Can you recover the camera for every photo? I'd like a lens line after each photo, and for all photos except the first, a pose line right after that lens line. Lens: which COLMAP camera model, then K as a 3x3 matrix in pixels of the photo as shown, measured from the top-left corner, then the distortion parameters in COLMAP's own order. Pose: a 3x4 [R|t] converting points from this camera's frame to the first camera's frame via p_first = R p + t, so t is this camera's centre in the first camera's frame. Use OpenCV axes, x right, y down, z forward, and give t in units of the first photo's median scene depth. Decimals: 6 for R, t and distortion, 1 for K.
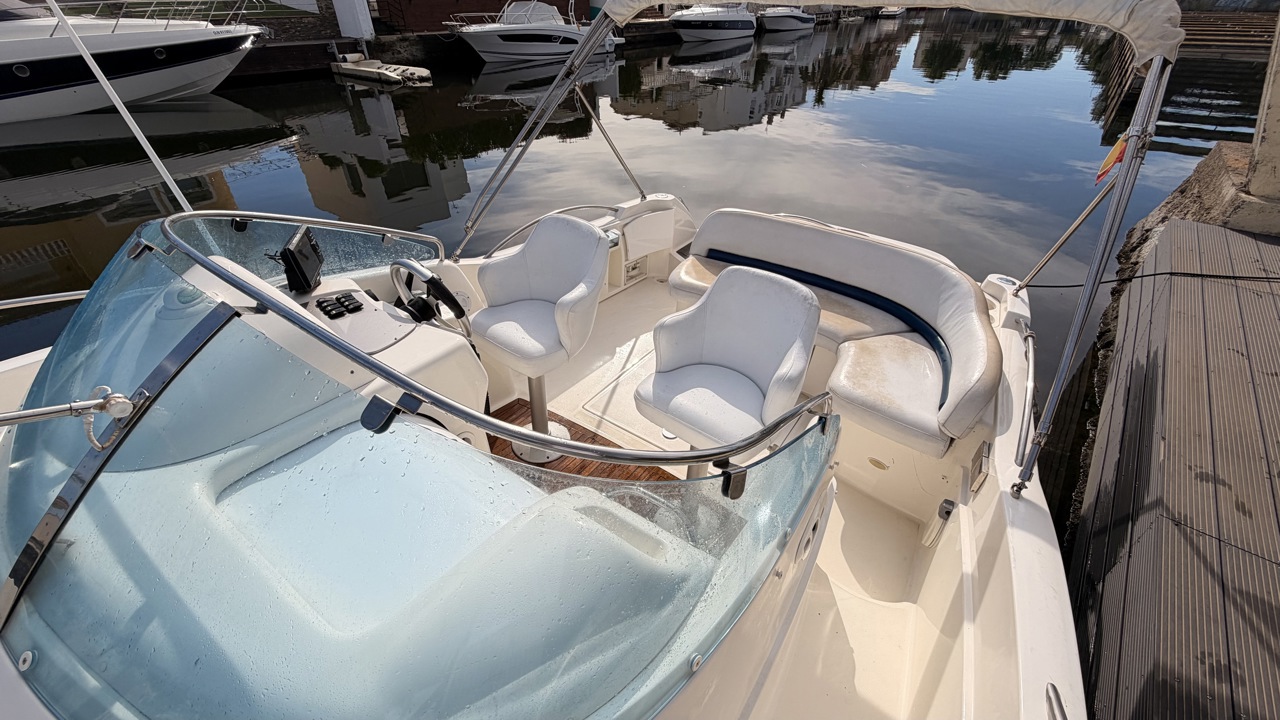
lens RADIAL K [[512.9, 0, 665.4], [0, 512.9, 365.3], [0, 0, 1]] dist [-0.000326, 0.000401]
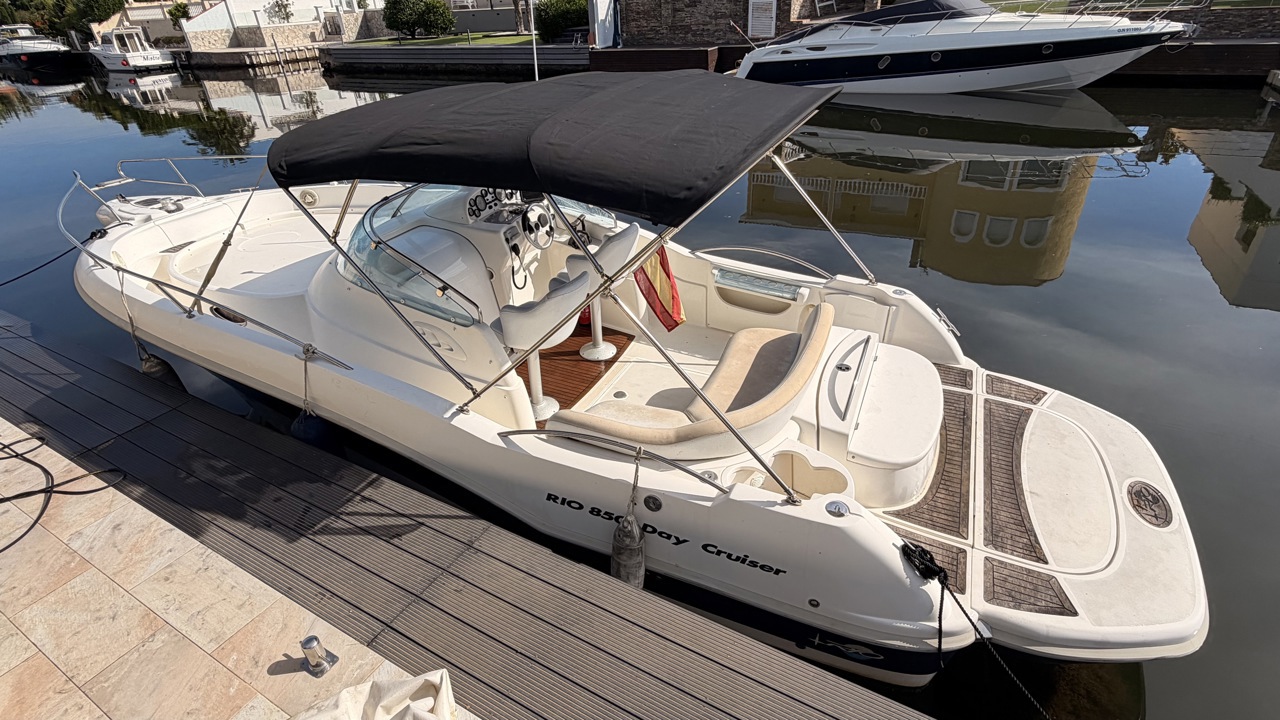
lens RADIAL K [[631.3, 0, 640.6], [0, 631.3, 367.1], [0, 0, 1]] dist [0.004377, -0.002320]
pose [[0.152397, 0.494531, -0.855695, 0.190803], [-0.540124, 0.766749, 0.346932, -0.084915], [0.827672, 0.409311, 0.383958, 0.074354]]
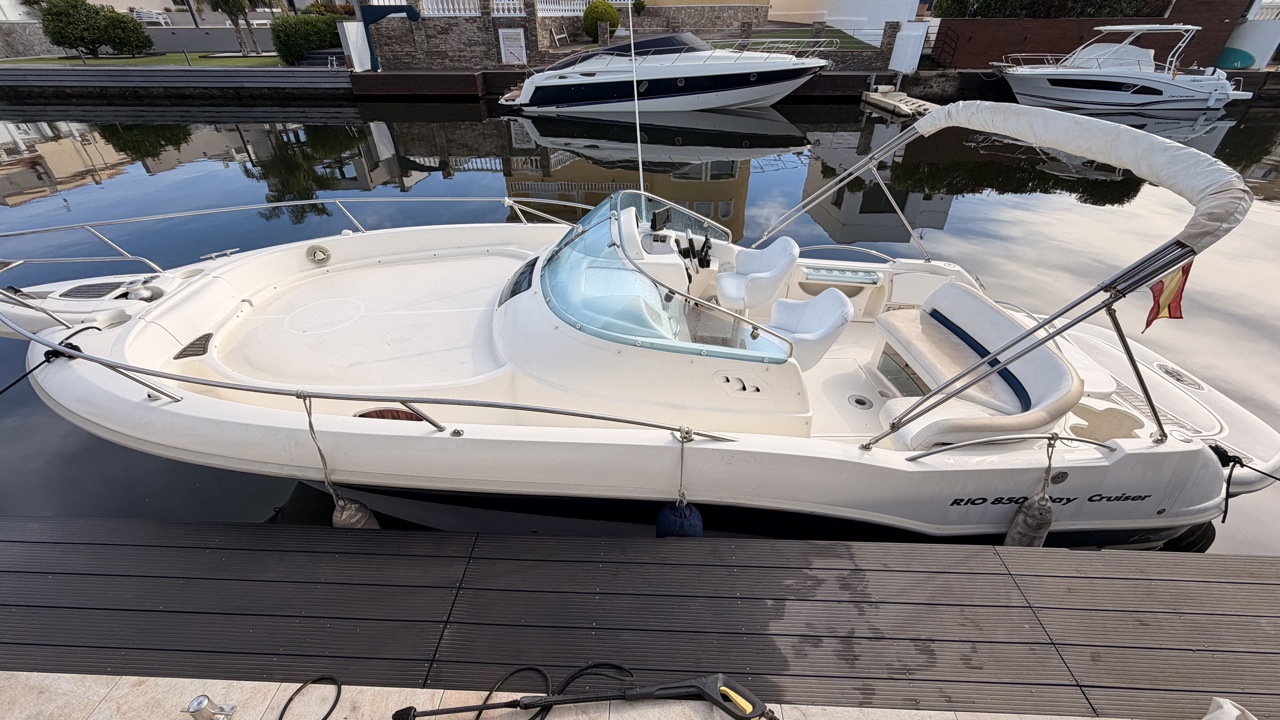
lens RADIAL K [[512.9, 0, 632.2], [0, 512.9, 364.4], [0, 0, 1]] dist [-0.000326, 0.000401]
pose [[0.598512, 0.445390, -0.665891, 0.077520], [-0.468201, 0.868945, 0.160381, 0.004517], [0.650055, 0.215781, 0.728606, -0.049276]]
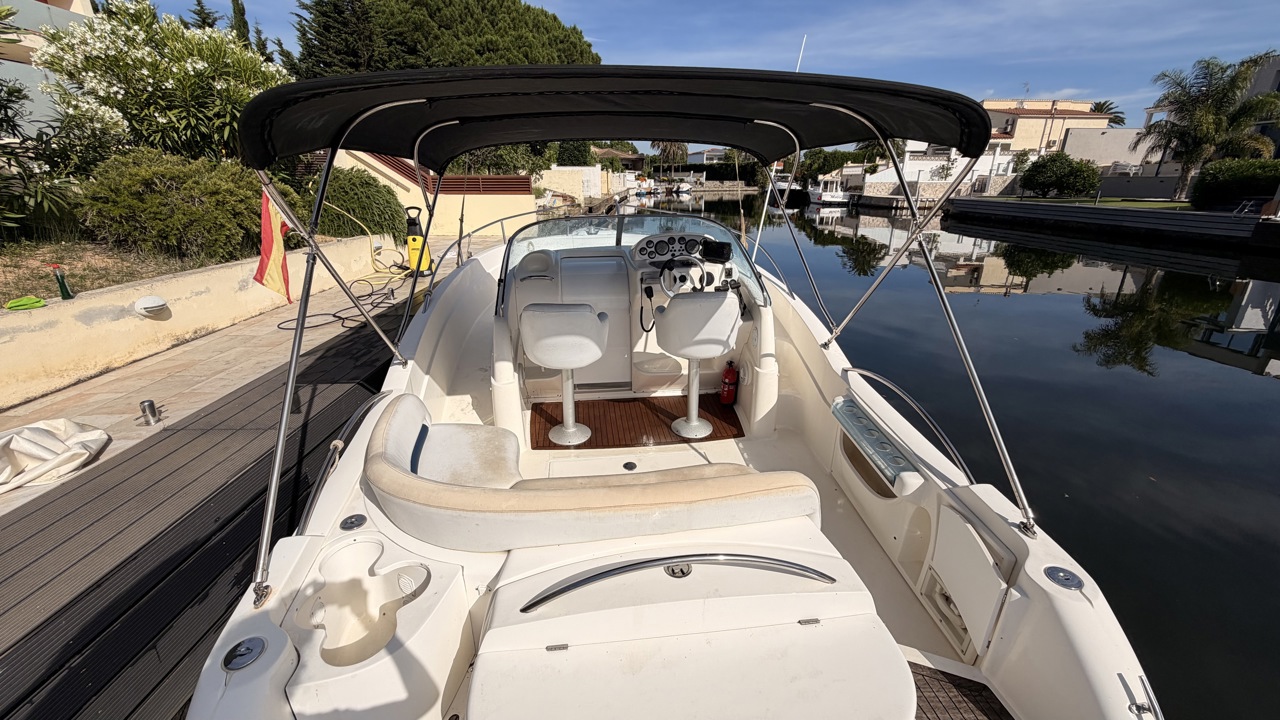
lens RADIAL K [[512.9, 0, 633.6], [0, 512.9, 363.4], [0, 0, 1]] dist [-0.000326, 0.000401]
pose [[-0.769575, 0.206328, -0.604304, 0.085763], [-0.381627, 0.610146, 0.694321, -0.128704], [0.511972, 0.764951, -0.390813, 0.204785]]
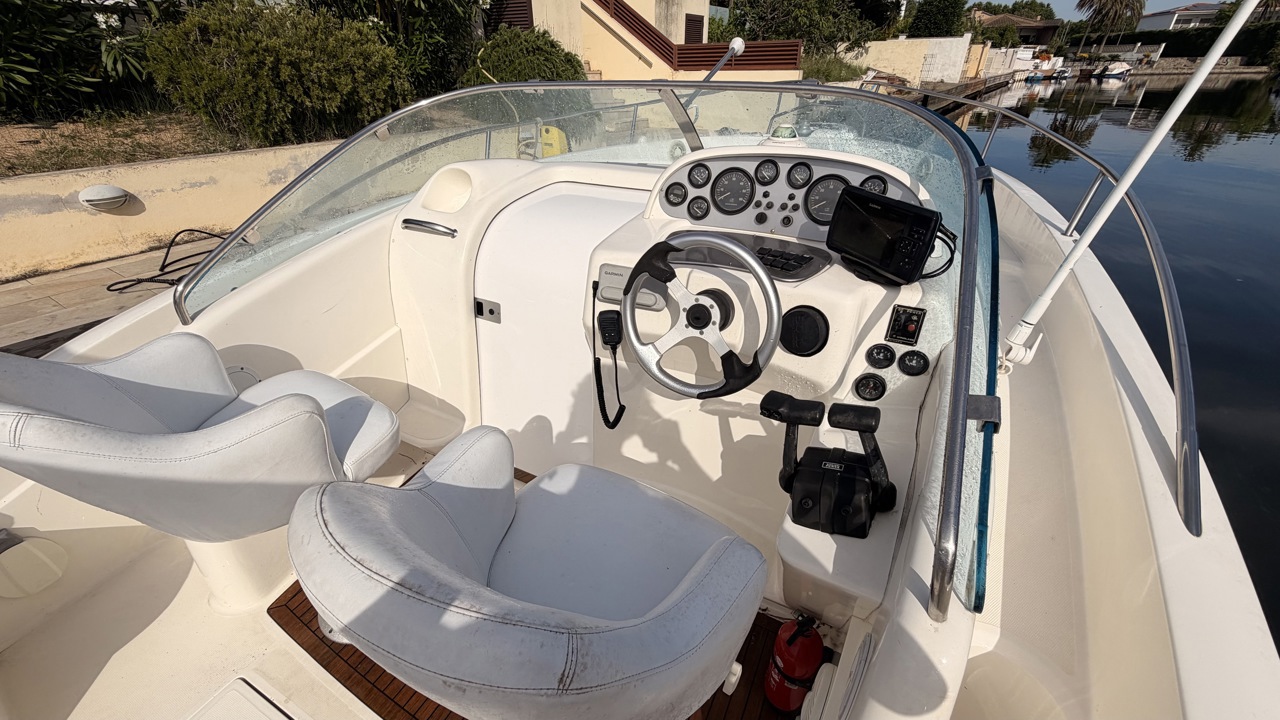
lens RADIAL K [[512.9, 0, 629.2], [0, 512.9, 356.7], [0, 0, 1]] dist [-0.000326, 0.000401]
pose [[-0.995962, 0.047185, -0.076375, -0.041608], [-0.049959, 0.415533, 0.908205, -0.068459], [0.074591, 0.908353, -0.411498, 0.139552]]
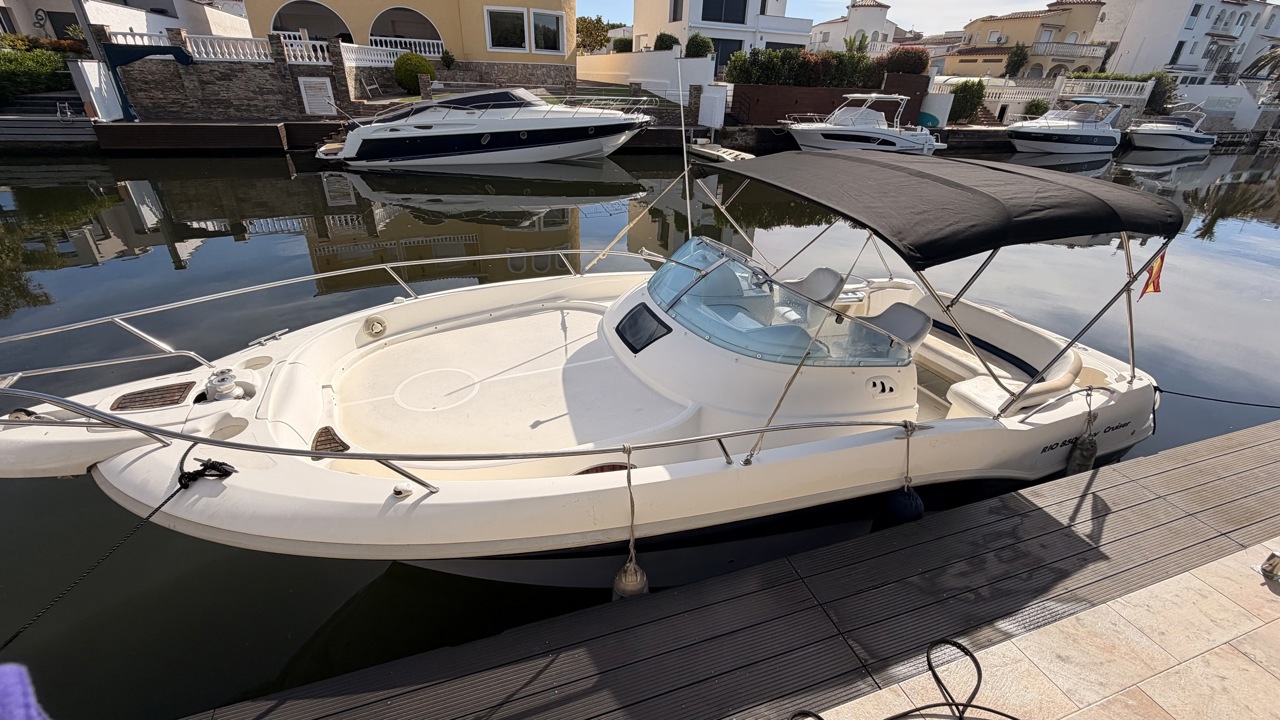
lens RADIAL K [[534.4, 0, 643.9], [0, 534.4, 360.2], [0, 0, 1]] dist [-0.000973, -0.000206]
pose [[0.843851, 0.272862, -0.462020, 0.023478], [-0.340871, 0.937585, -0.068855, 0.042371], [0.414395, 0.215593, 0.884193, -0.101993]]
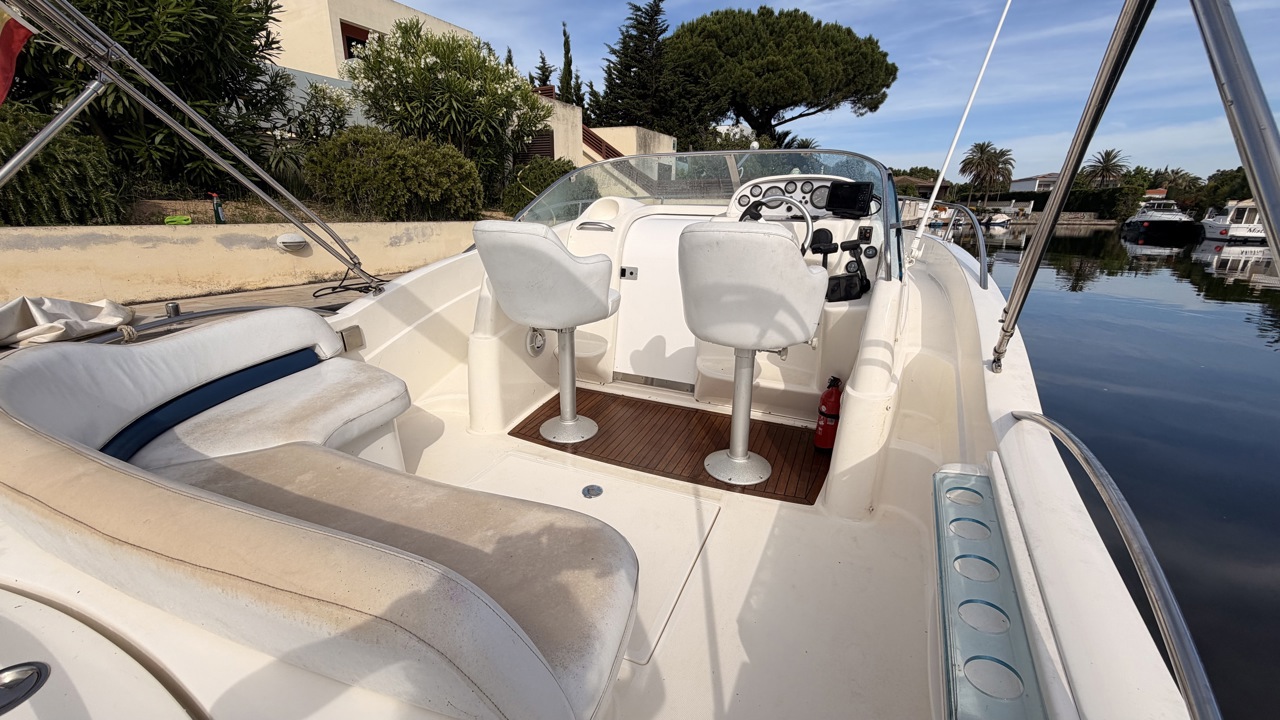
lens RADIAL K [[512.9, 0, 631.0], [0, 512.9, 359.7], [0, 0, 1]] dist [-0.000326, 0.000401]
pose [[-0.985115, 0.030500, -0.169167, 0.002171], [-0.115111, 0.613833, 0.780998, -0.093483], [0.127661, 0.788846, -0.601186, 0.206896]]
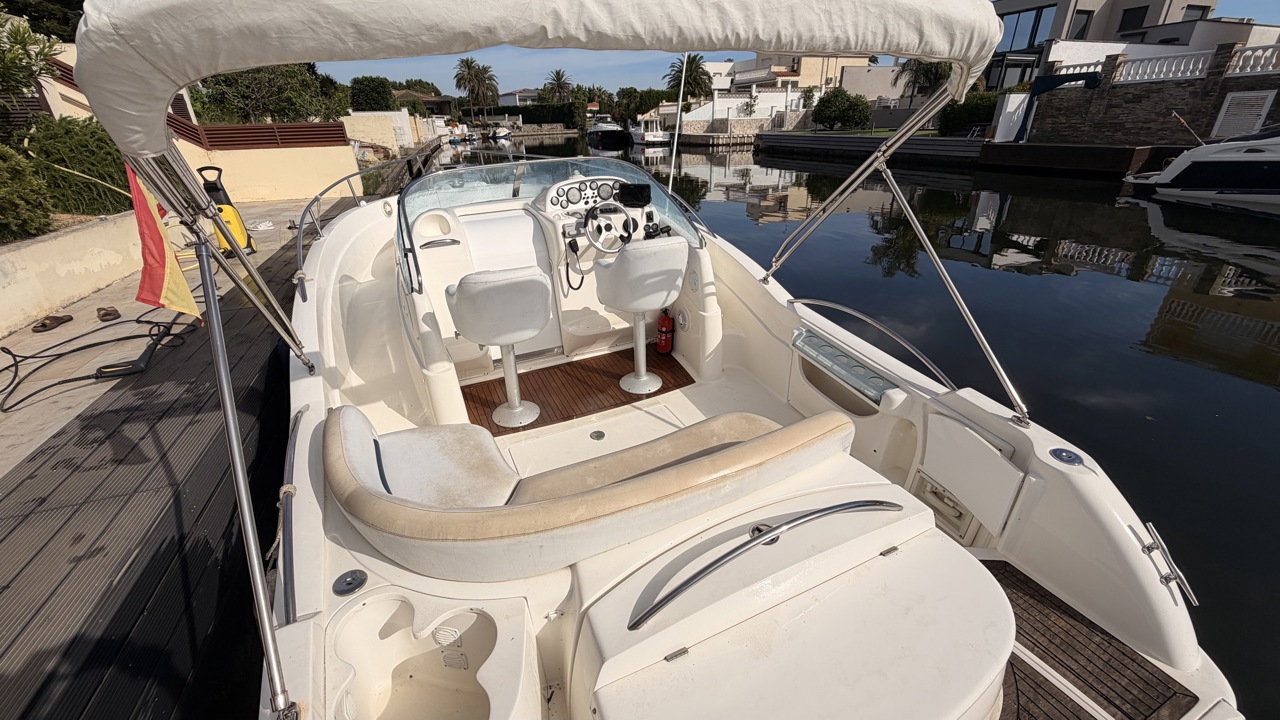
lens RADIAL K [[512.9, 0, 634.7], [0, 512.9, 364.5], [0, 0, 1]] dist [-0.000326, 0.000401]
pose [[-0.518945, 0.371647, -0.769789, 0.098761], [-0.485175, 0.613369, 0.623205, -0.107215], [0.703777, 0.696891, -0.137991, 0.178452]]
